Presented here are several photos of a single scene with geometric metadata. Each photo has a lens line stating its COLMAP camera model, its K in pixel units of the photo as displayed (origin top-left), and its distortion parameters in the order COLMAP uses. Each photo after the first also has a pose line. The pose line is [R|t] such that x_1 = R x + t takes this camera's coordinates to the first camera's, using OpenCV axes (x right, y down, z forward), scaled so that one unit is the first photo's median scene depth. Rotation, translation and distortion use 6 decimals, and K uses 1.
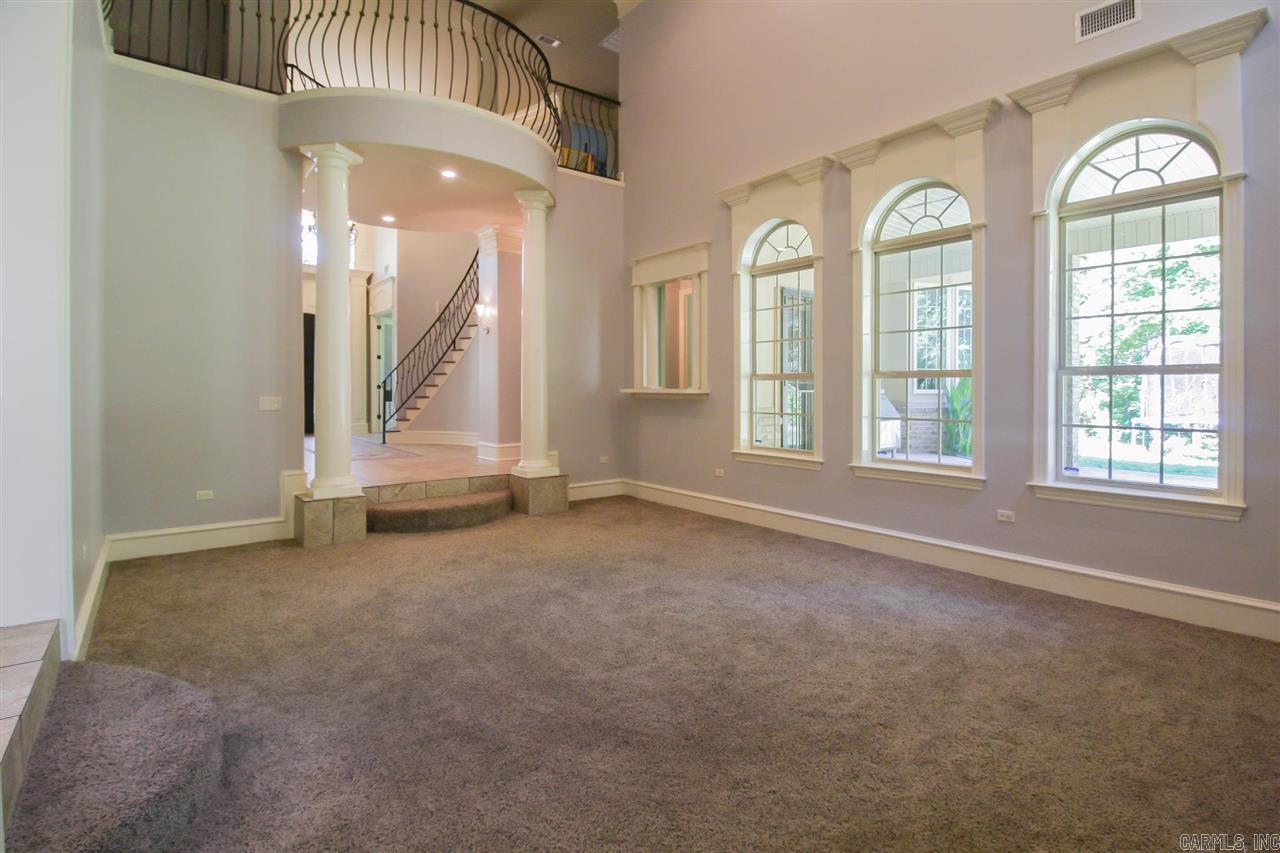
lens RADIAL K [[623.8, 0, 640.7], [0, 623.8, 386.1], [0, 0, 1]] dist [-0.001685, -0.000127]
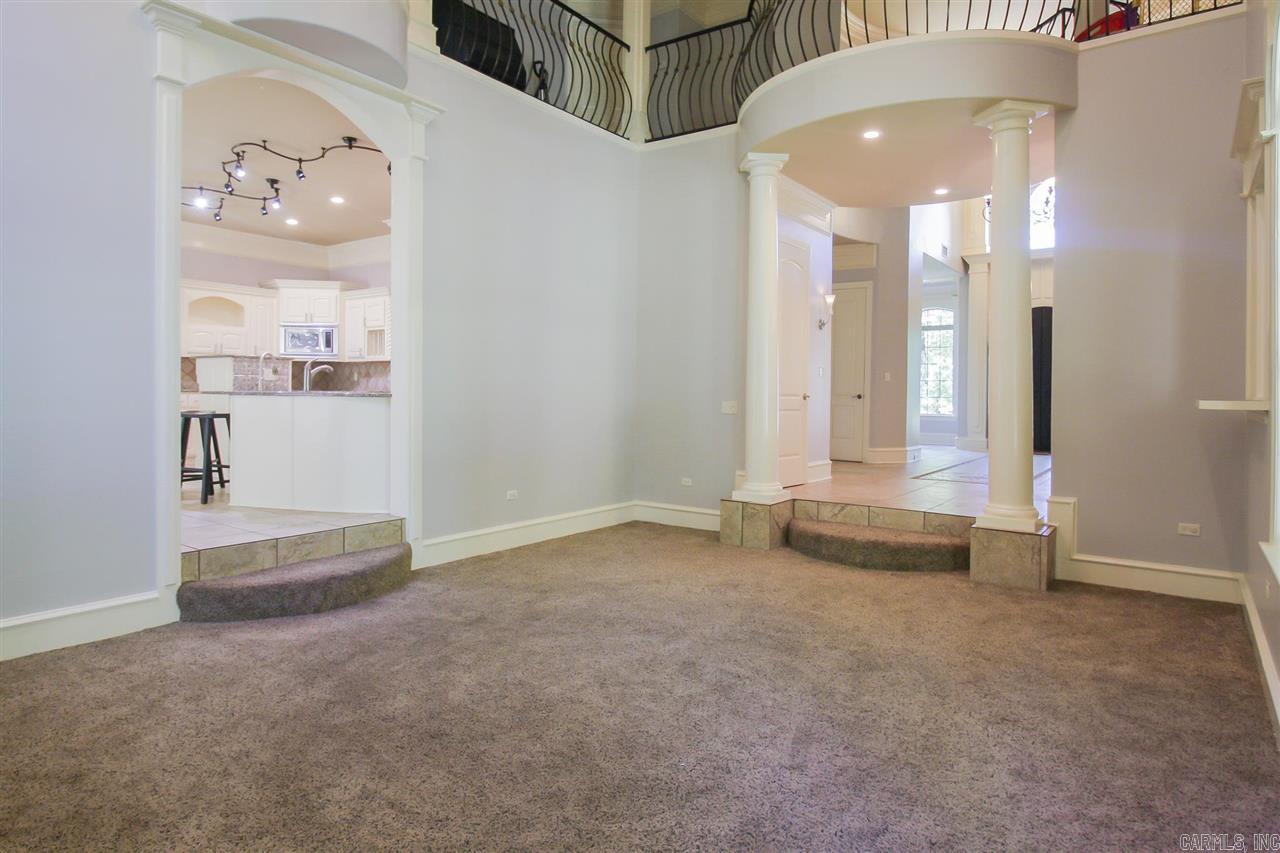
lens RADIAL K [[732.0, 0, 640.7], [0, 732.0, 388.4], [0, 0, 1]] dist [-0.003091, -0.000249]
pose [[0.265330, -0.001342, -0.964157, 0.580699], [-0.007970, 0.999962, -0.003585, 0.000256], [0.964125, 0.008636, 0.265309, 0.487743]]
